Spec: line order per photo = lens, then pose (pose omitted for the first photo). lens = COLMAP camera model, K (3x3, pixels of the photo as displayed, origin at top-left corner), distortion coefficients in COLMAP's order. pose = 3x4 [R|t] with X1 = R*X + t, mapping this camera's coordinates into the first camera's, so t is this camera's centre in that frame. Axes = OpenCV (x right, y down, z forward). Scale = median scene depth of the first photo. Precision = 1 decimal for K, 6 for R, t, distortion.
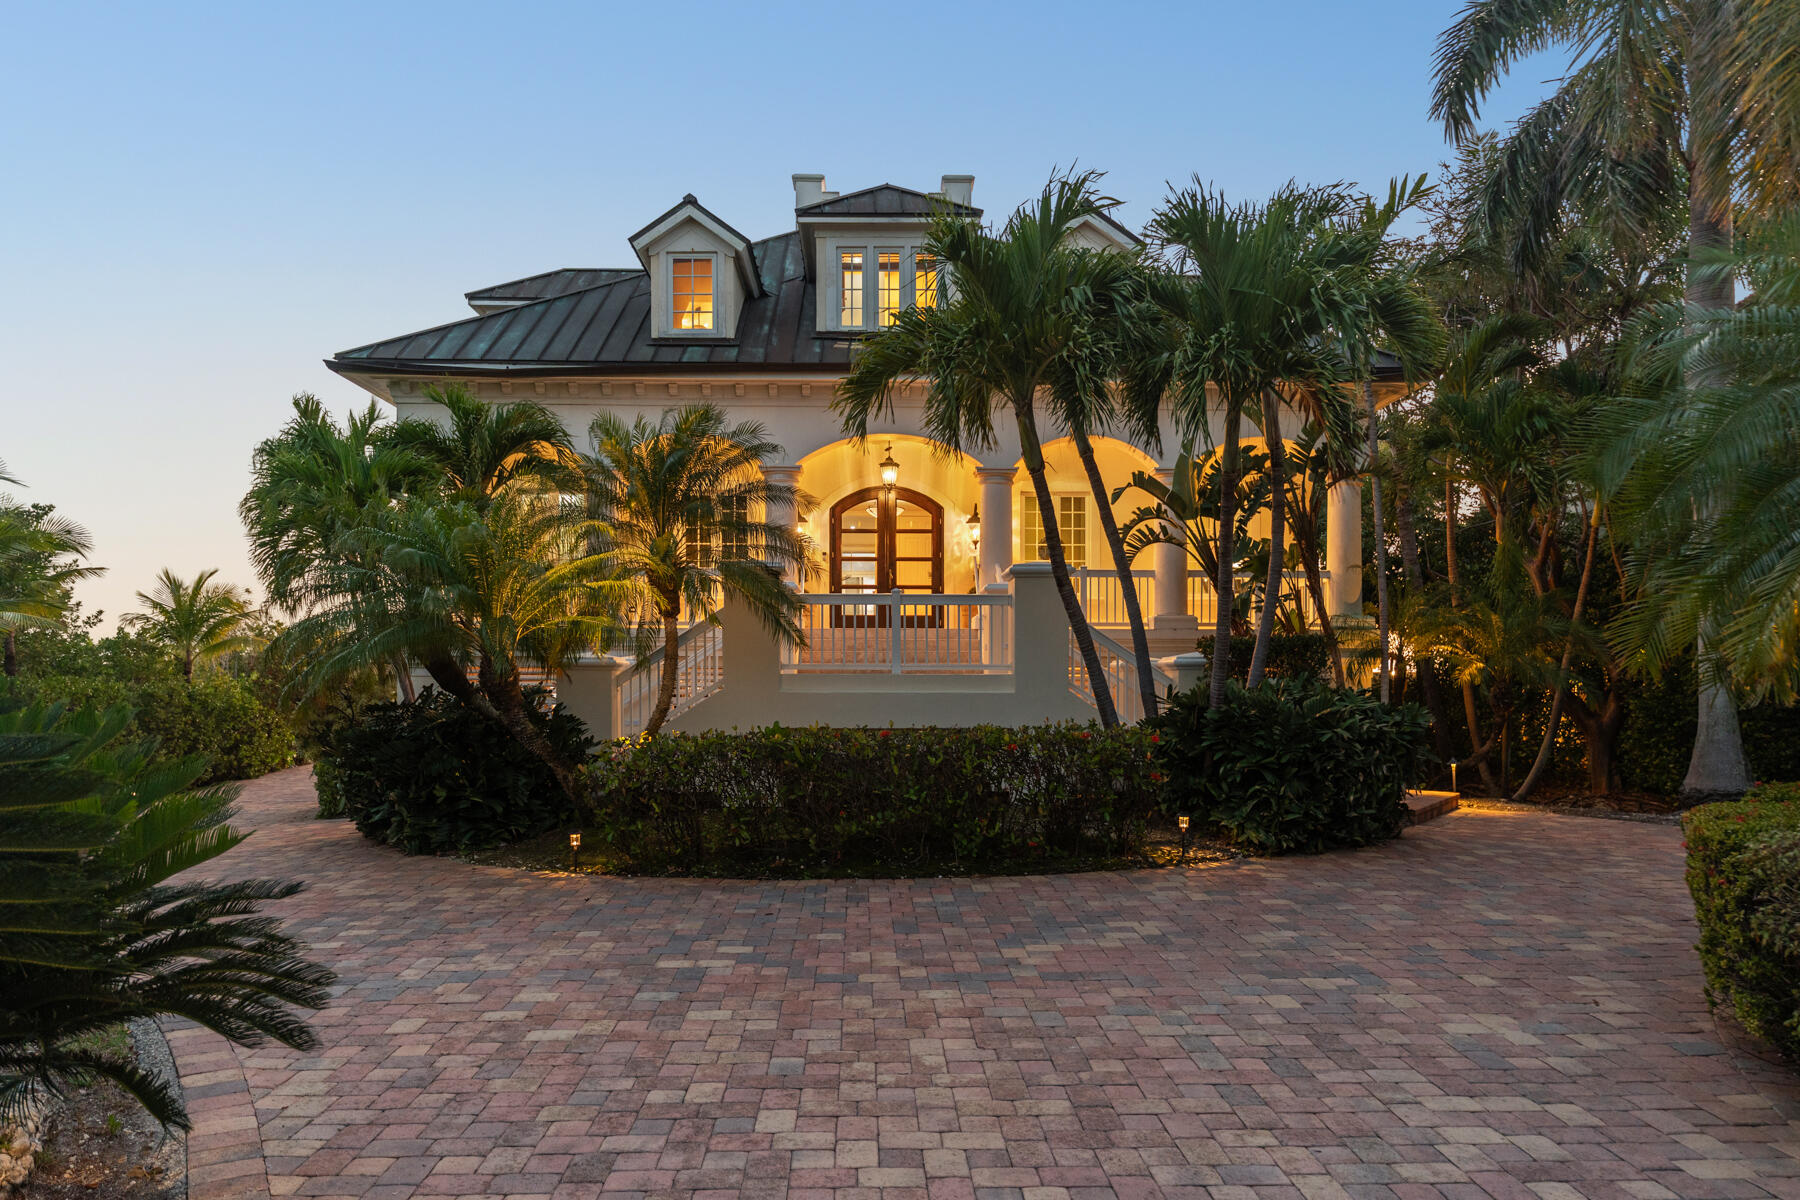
lens RADIAL K [[1138.7, 0, 907.2], [0, 1138.7, 697.8], [0, 0, 1]] dist [-0.009830, -0.000923]
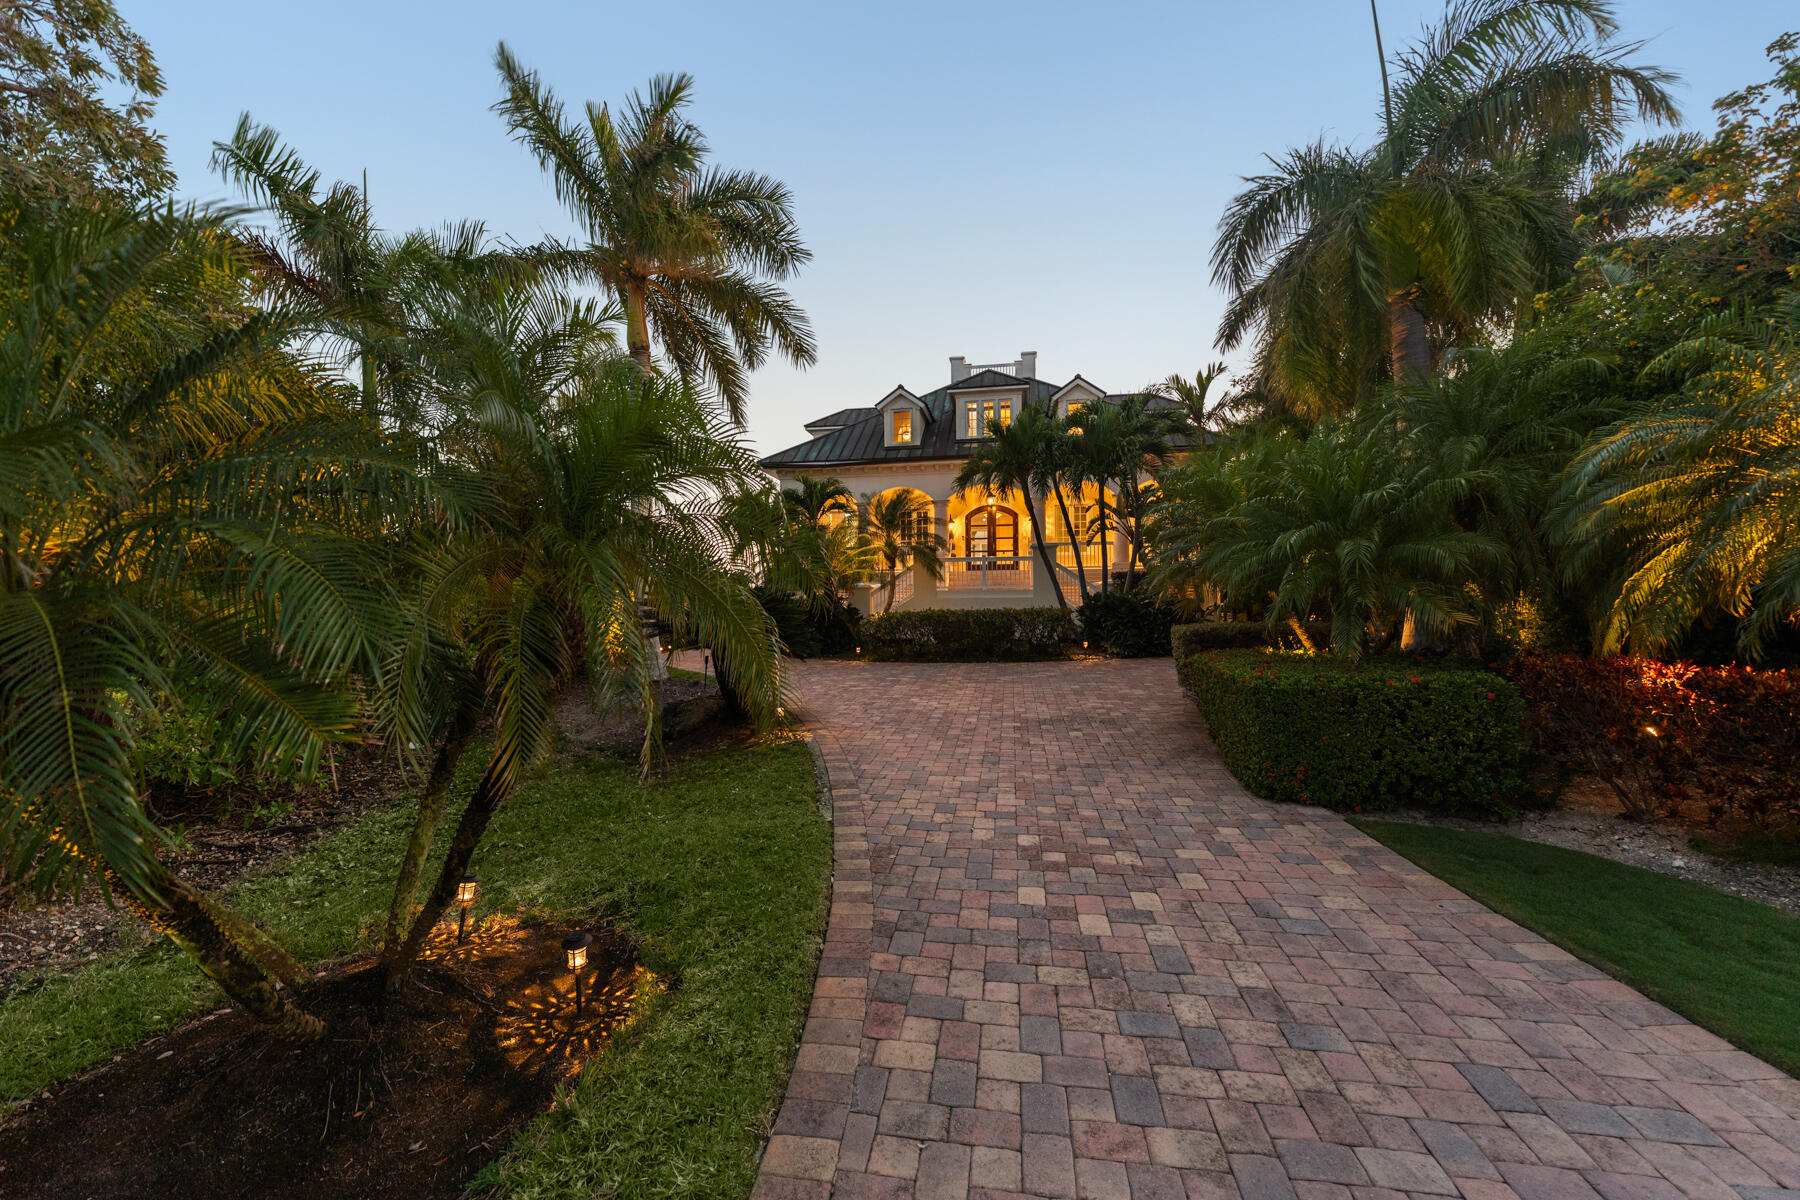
lens RADIAL K [[736.2, 0, 898.0], [0, 736.2, 603.3], [0, 0, 1]] dist [0.000206, 0.000006]
pose [[0.978246, -0.010903, -0.207160, 0.112899], [0.007832, 0.999847, -0.015641, 0.025062], [0.207299, 0.013678, 0.978182, -0.473333]]
